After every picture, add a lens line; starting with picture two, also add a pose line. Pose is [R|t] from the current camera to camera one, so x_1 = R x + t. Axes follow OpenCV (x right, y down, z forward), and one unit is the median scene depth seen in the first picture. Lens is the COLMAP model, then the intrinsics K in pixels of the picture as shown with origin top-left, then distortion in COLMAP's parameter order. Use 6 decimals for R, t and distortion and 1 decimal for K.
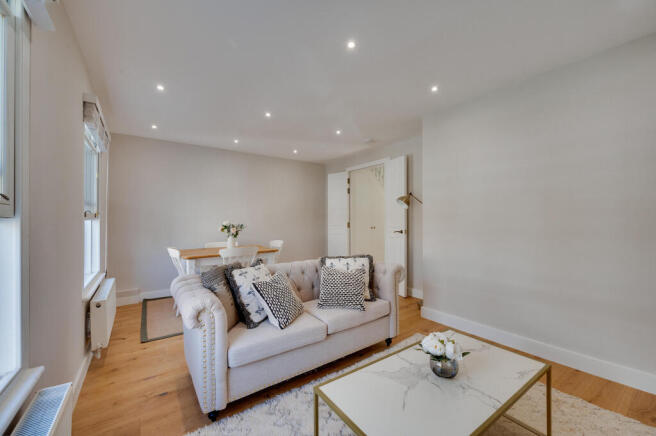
lens RADIAL K [[262.8, 0, 329.6], [0, 262.8, 213.8], [0, 0, 1]] dist [0.009208, 0.000029]
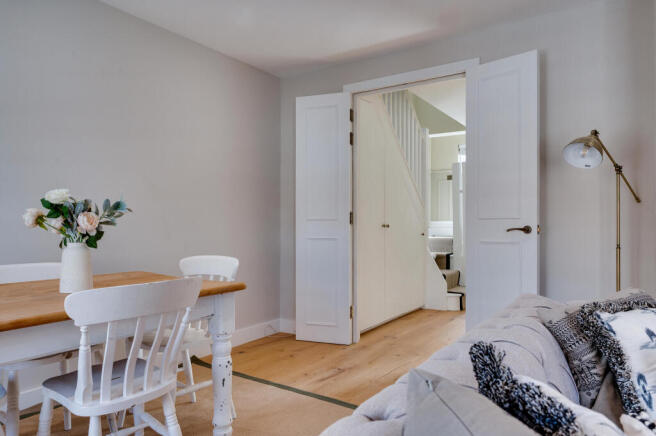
lens RADIAL K [[441.4, 0, 327.2], [0, 441.4, 222.3], [0, 0, 1]] dist [0.017846, 0.008888]
pose [[0.941213, 0.008768, 0.337701, -0.224845], [-0.015150, 0.999753, 0.016267, 0.041476], [-0.337475, -0.020426, 0.941113, 0.364666]]
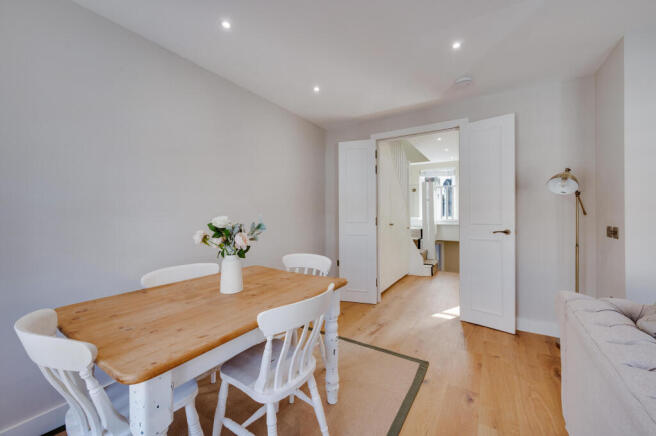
lens RADIAL K [[262.8, 0, 328.4], [0, 262.8, 213.6], [0, 0, 1]] dist [0.009208, 0.000029]
pose [[0.926920, 0.003133, 0.375245, -0.309862], [-0.010596, 0.999785, 0.017826, 0.013652], [-0.375108, -0.020499, 0.926754, 0.473945]]
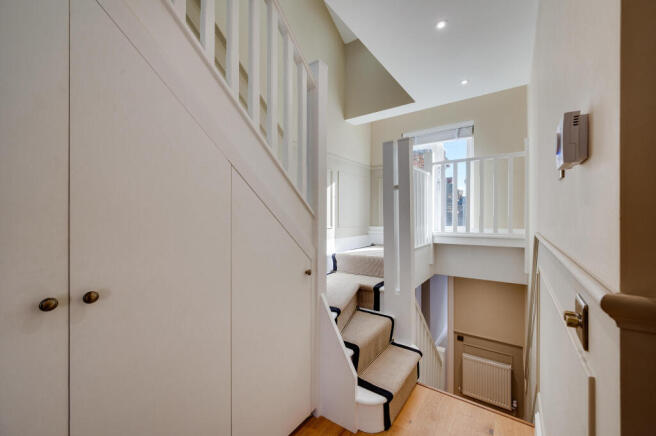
lens RADIAL K [[262.8, 0, 330.9], [0, 262.8, 218.8], [0, 0, 1]] dist [0.009208, 0.000029]
pose [[0.948495, 0.003686, 0.316771, 0.280097], [-0.014197, 0.999422, 0.030882, 0.011855], [-0.316474, -0.033789, 0.947999, 0.991577]]
